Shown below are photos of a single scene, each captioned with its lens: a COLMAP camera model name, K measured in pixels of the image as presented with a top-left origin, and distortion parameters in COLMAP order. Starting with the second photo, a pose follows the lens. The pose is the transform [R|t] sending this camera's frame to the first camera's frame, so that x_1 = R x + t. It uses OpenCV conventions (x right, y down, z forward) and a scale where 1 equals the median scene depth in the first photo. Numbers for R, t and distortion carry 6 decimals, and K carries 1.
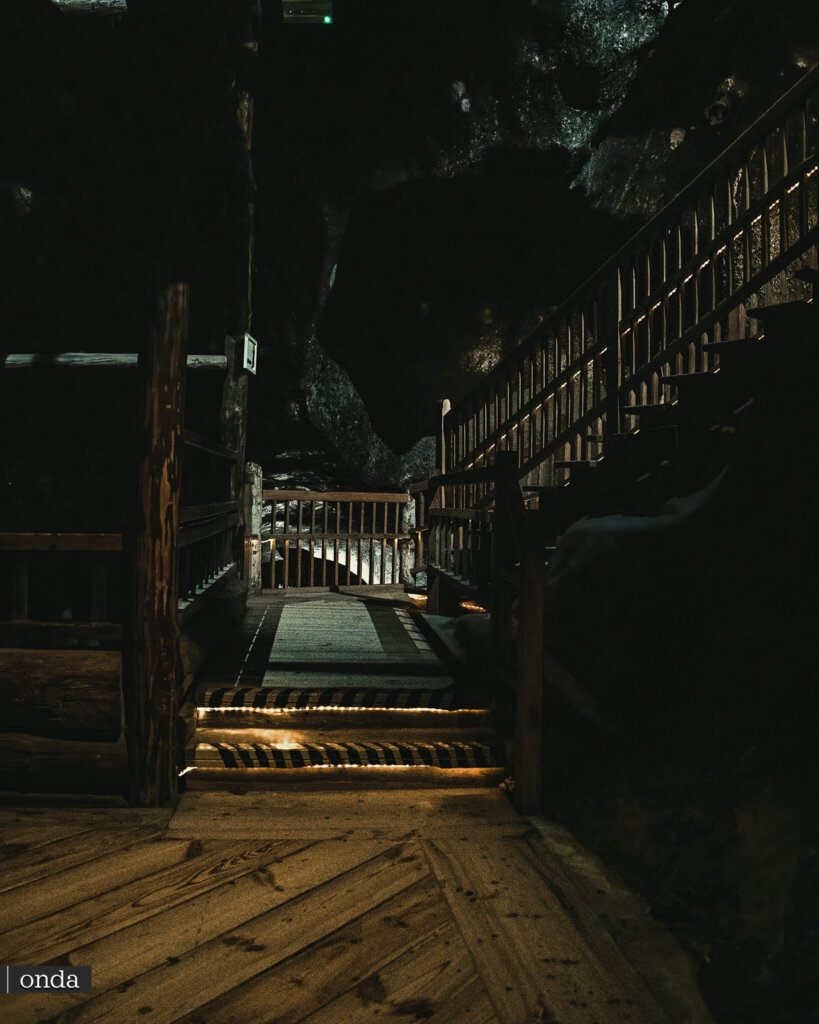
lens RADIAL K [[886.5, 0, 409.5], [0, 886.5, 512.0], [0, 0, 1]] dist [-0.174414, 0.019699]
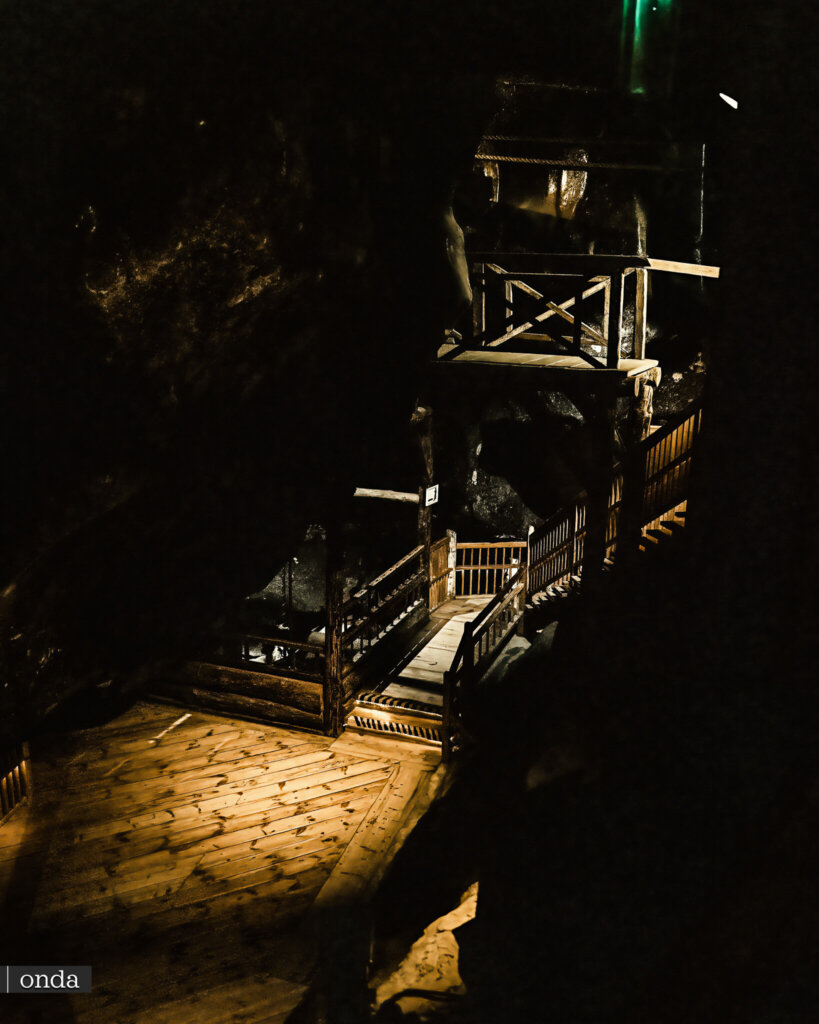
lens RADIAL K [[886.5, 0, 409.5], [0, 886.5, 512.0], [0, 0, 1]] dist [-0.174414, 0.019699]
pose [[0.904376, 0.088311, -0.417498, 1.103818], [-0.007696, 0.981569, 0.190955, -0.966828], [0.426666, -0.169482, 0.888387, -1.407450]]
